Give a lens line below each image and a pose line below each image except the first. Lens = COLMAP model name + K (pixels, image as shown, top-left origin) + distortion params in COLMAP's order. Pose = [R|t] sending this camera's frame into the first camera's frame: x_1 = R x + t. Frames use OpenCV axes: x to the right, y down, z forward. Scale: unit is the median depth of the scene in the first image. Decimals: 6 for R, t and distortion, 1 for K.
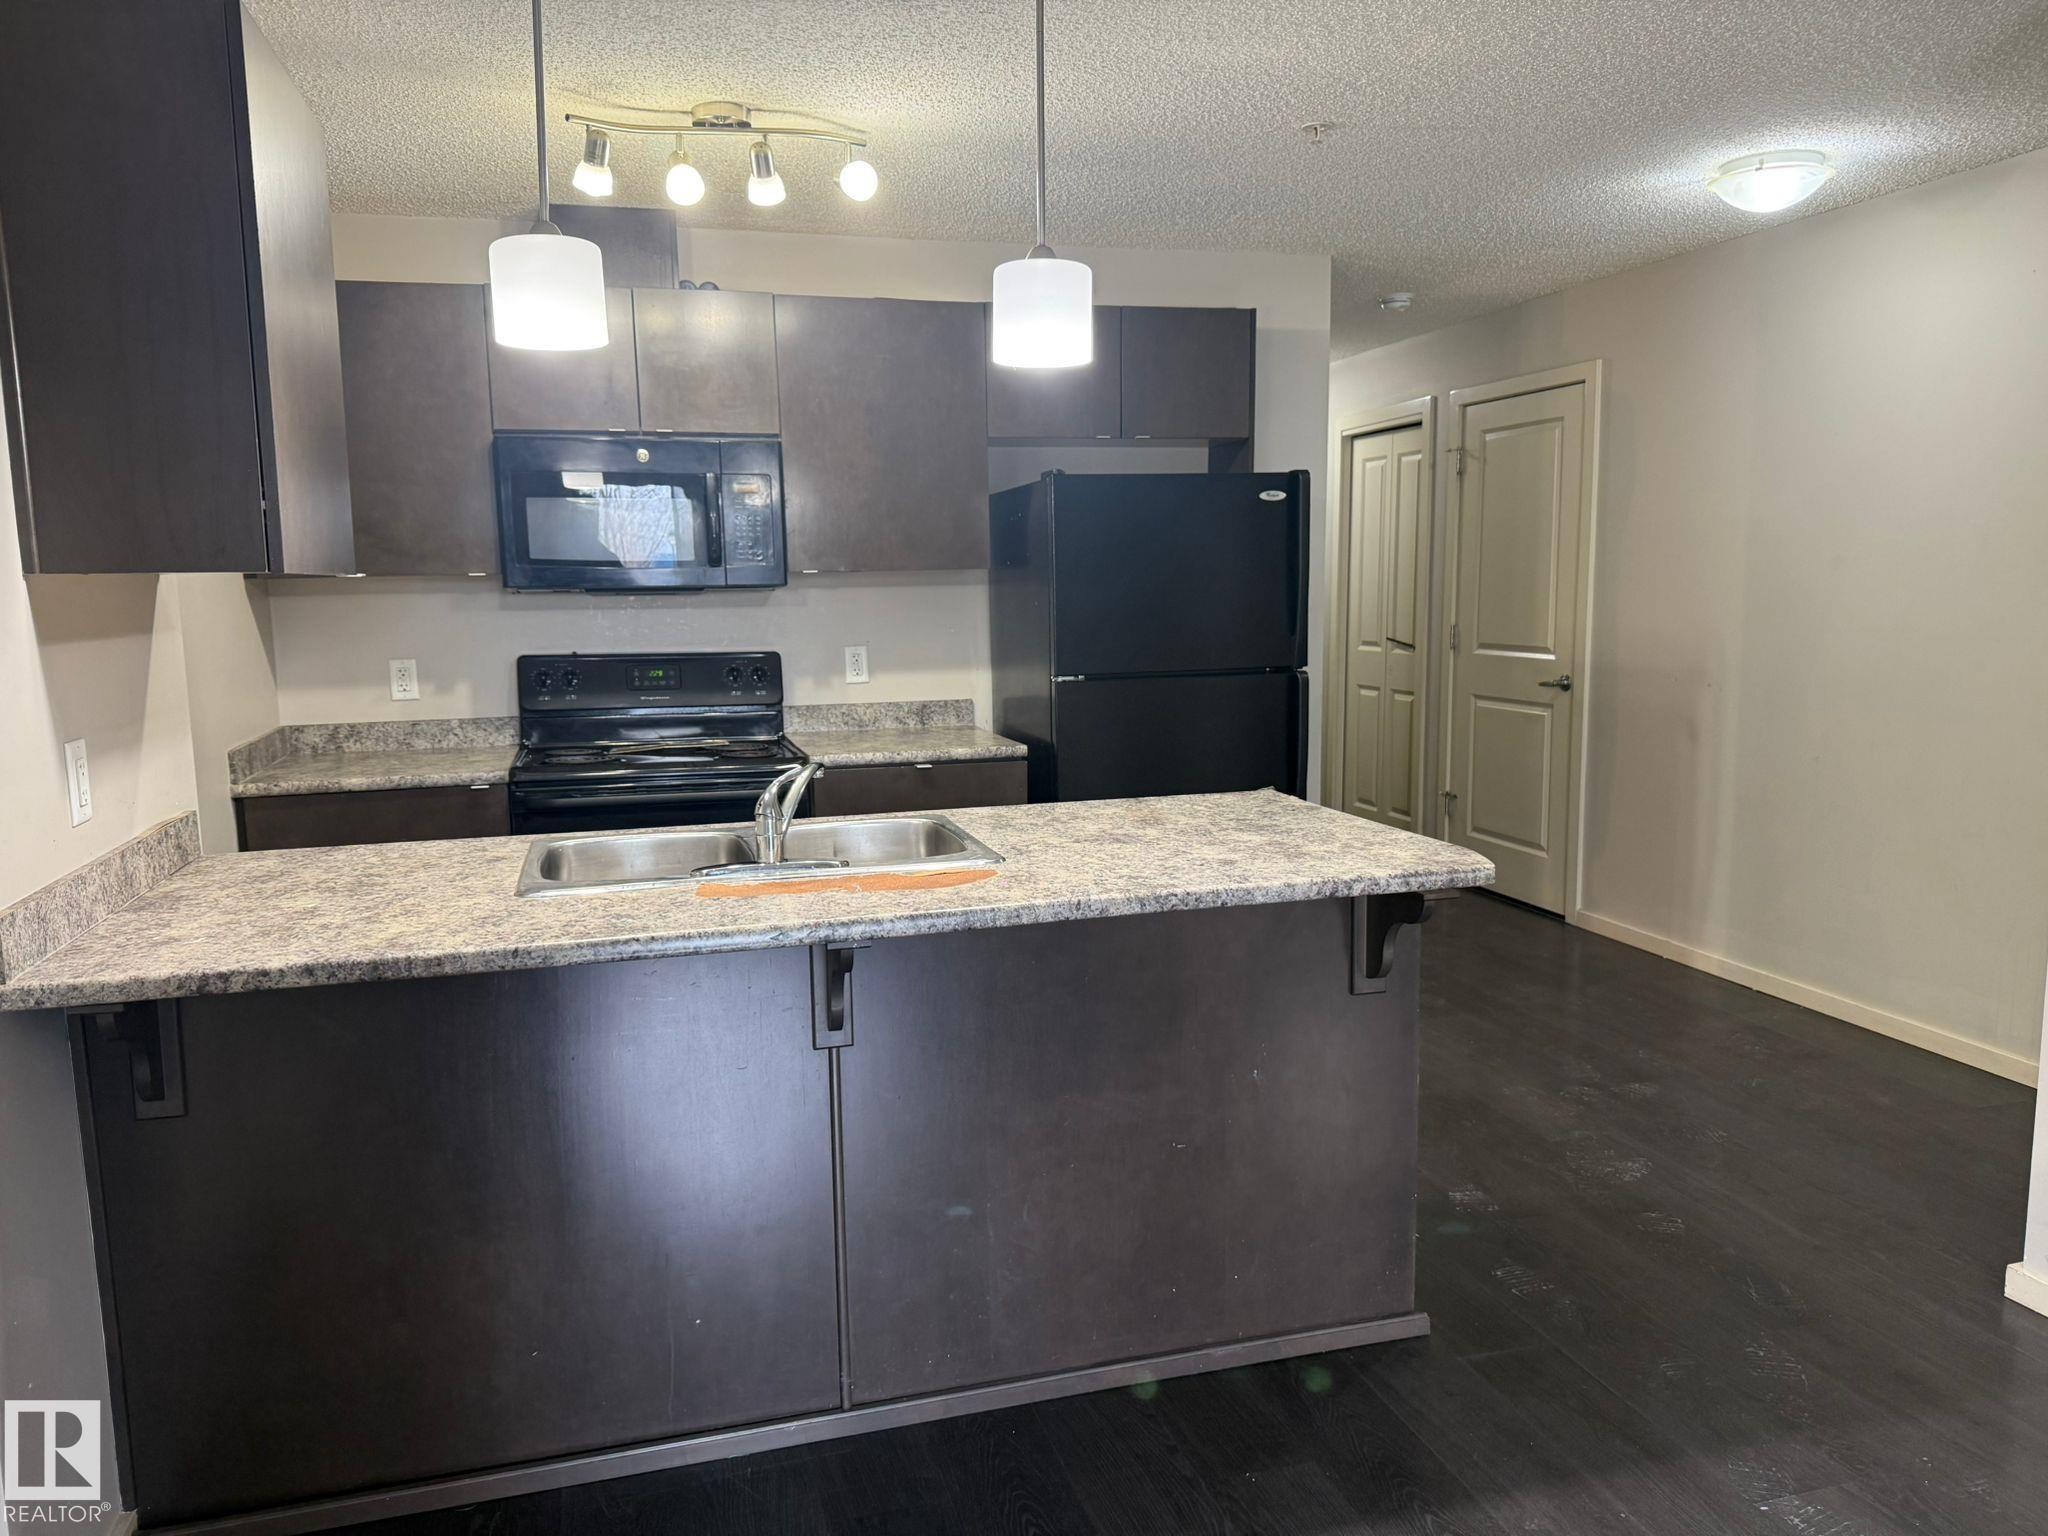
lens RADIAL K [[1433.3, 0, 1024.0], [0, 1433.3, 768.0], [0, 0, 1]] dist [0.134439, -0.273895]
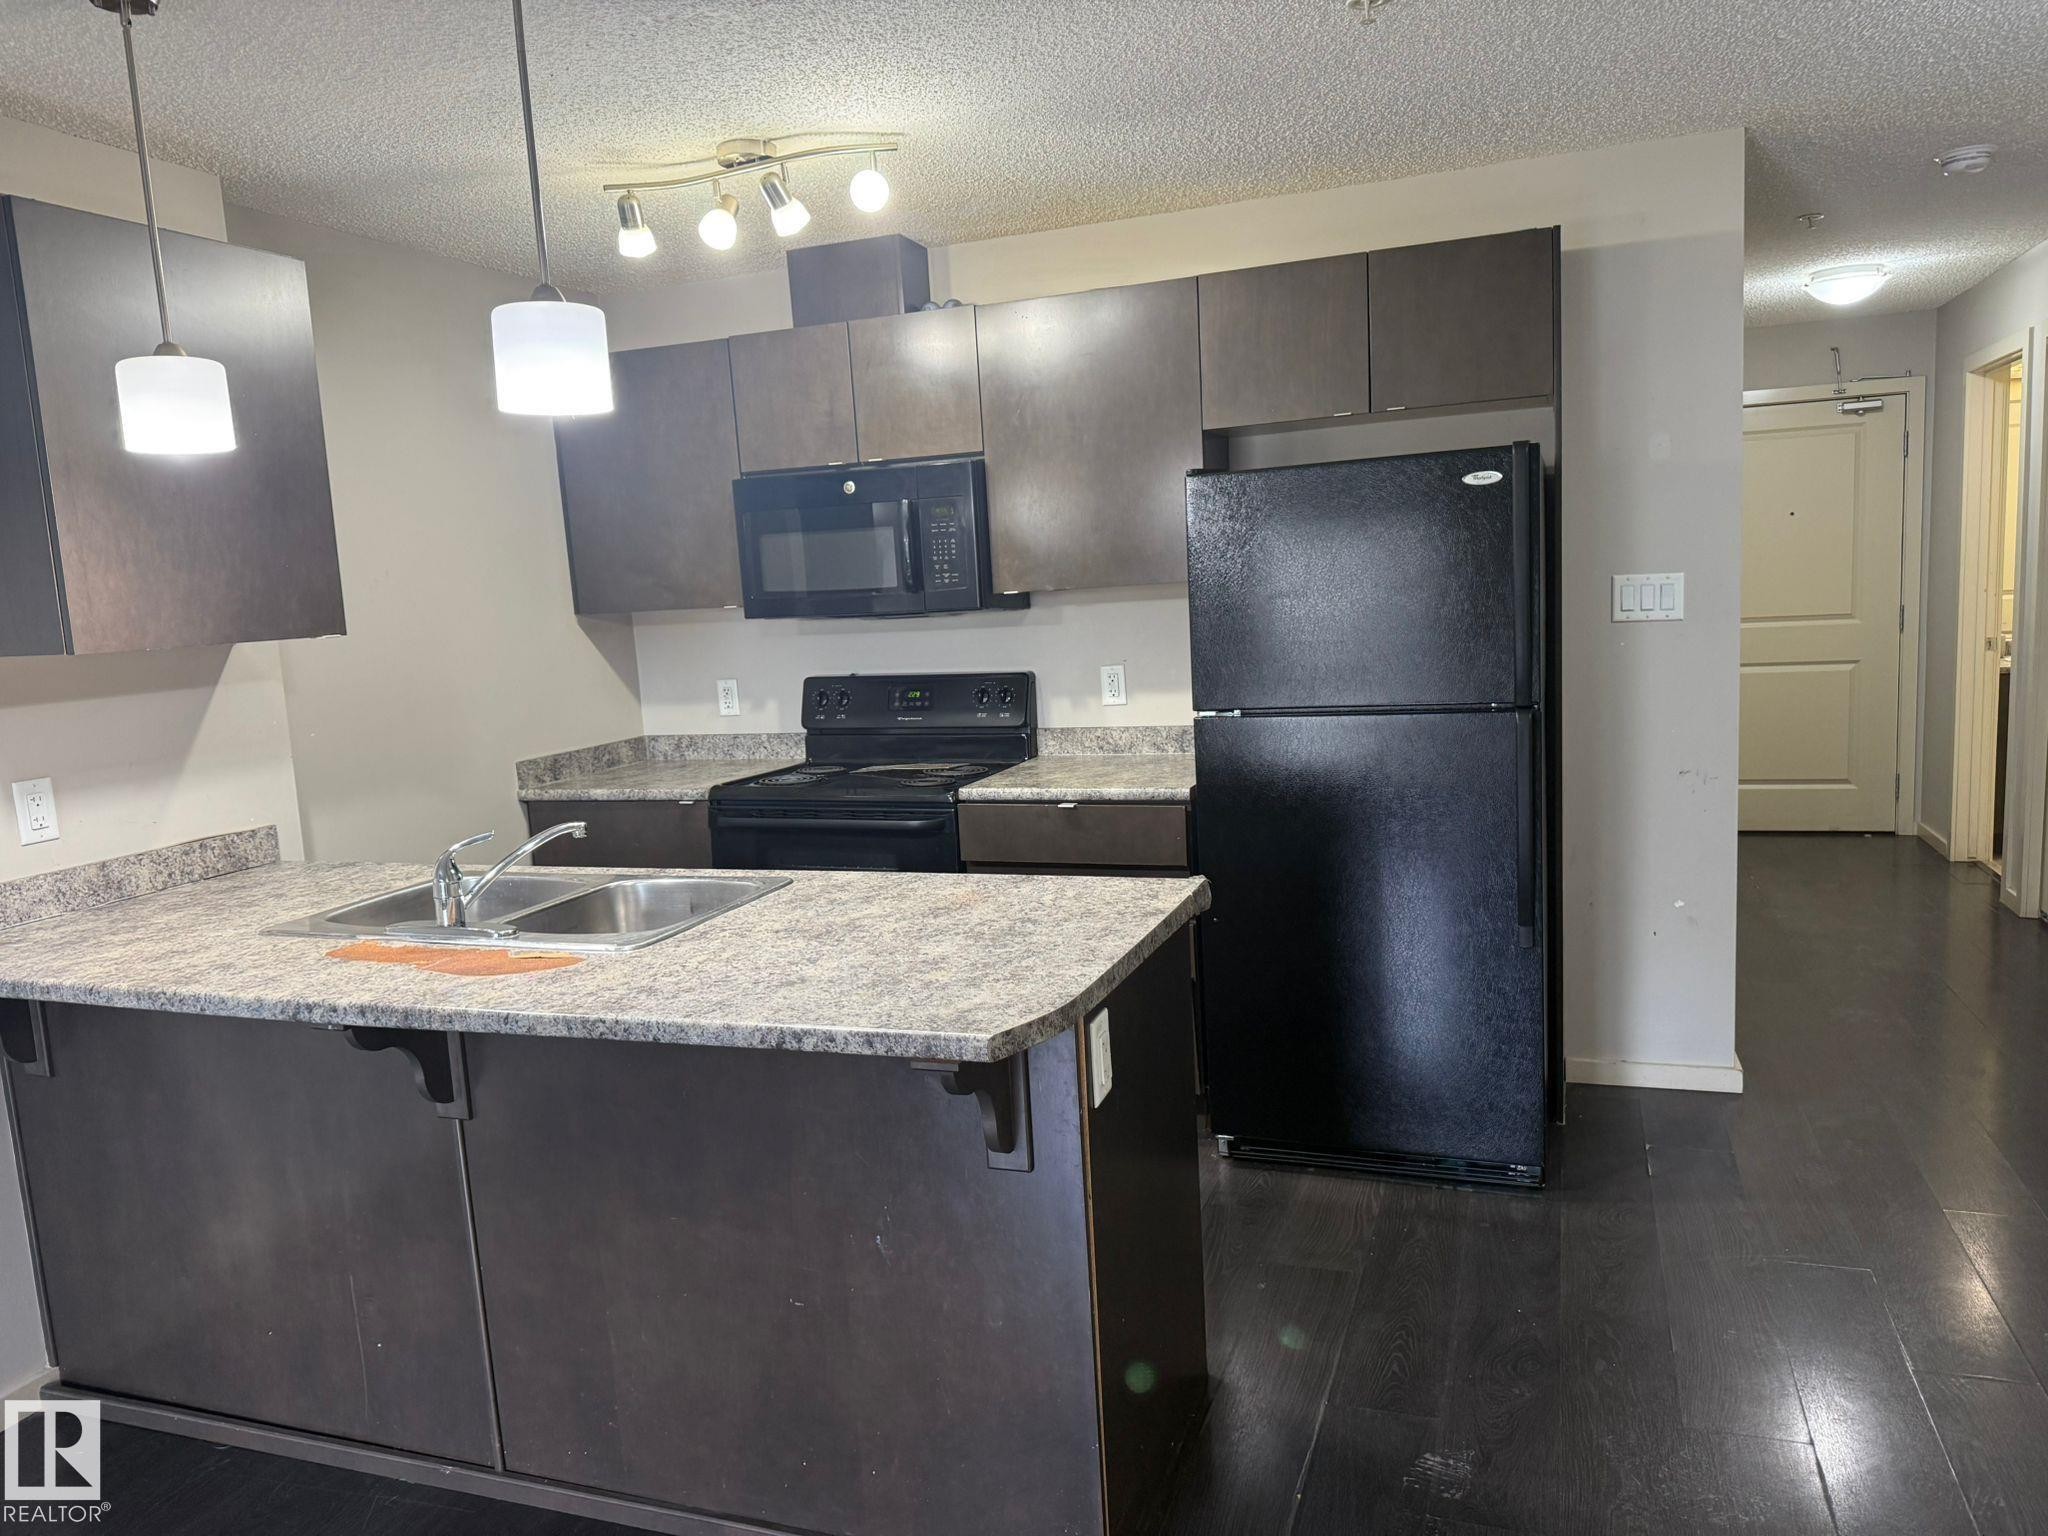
lens RADIAL K [[1439.6, 0, 1024.0], [0, 1439.6, 768.0], [0, 0, 1]] dist [0.127850, -0.182037]
pose [[0.805557, 0.048537, -0.590526, 0.434292], [-0.034233, 0.998787, 0.035395, -0.054925], [0.591528, -0.008298, 0.806242, 0.235527]]
